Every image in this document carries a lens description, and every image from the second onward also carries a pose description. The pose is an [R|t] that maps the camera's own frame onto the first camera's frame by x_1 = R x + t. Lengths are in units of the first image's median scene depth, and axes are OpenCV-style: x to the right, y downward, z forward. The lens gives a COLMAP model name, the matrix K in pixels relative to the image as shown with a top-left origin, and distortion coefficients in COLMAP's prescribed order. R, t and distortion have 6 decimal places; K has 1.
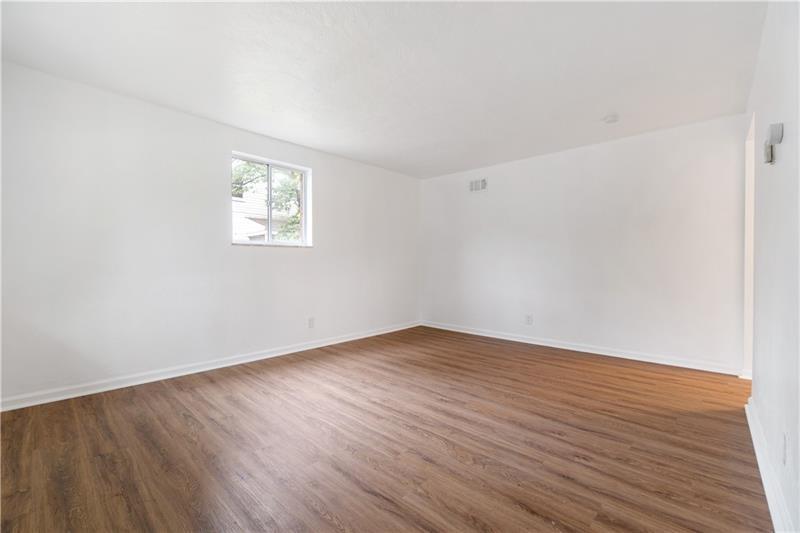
lens RADIAL K [[350.2, 0, 400.0], [0, 350.2, 266.5], [0, 0, 1]] dist [-0.002239, -0.000340]
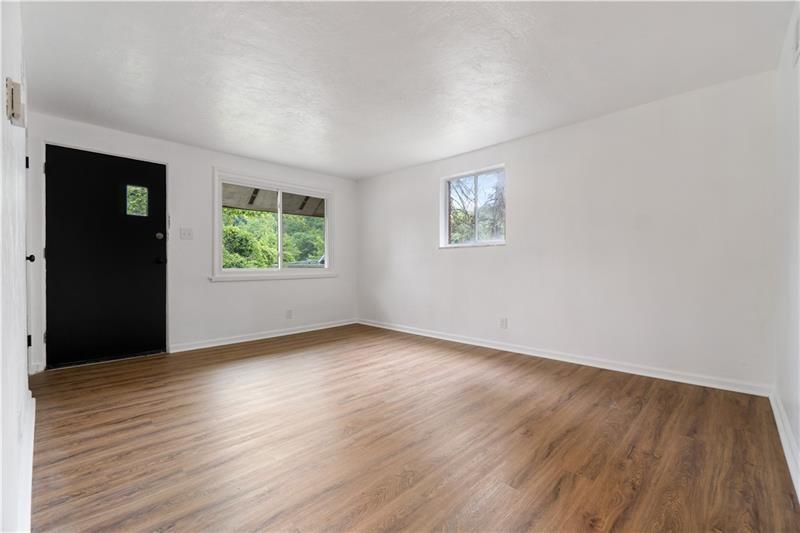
lens RADIAL K [[350.2, 0, 400.0], [0, 350.2, 266.5], [0, 0, 1]] dist [-0.002239, -0.000340]
pose [[-0.042573, 0.008305, -0.999059, 1.126999], [-0.002199, 0.999962, 0.008406, -0.005069], [0.999091, 0.002555, -0.042553, 1.178977]]
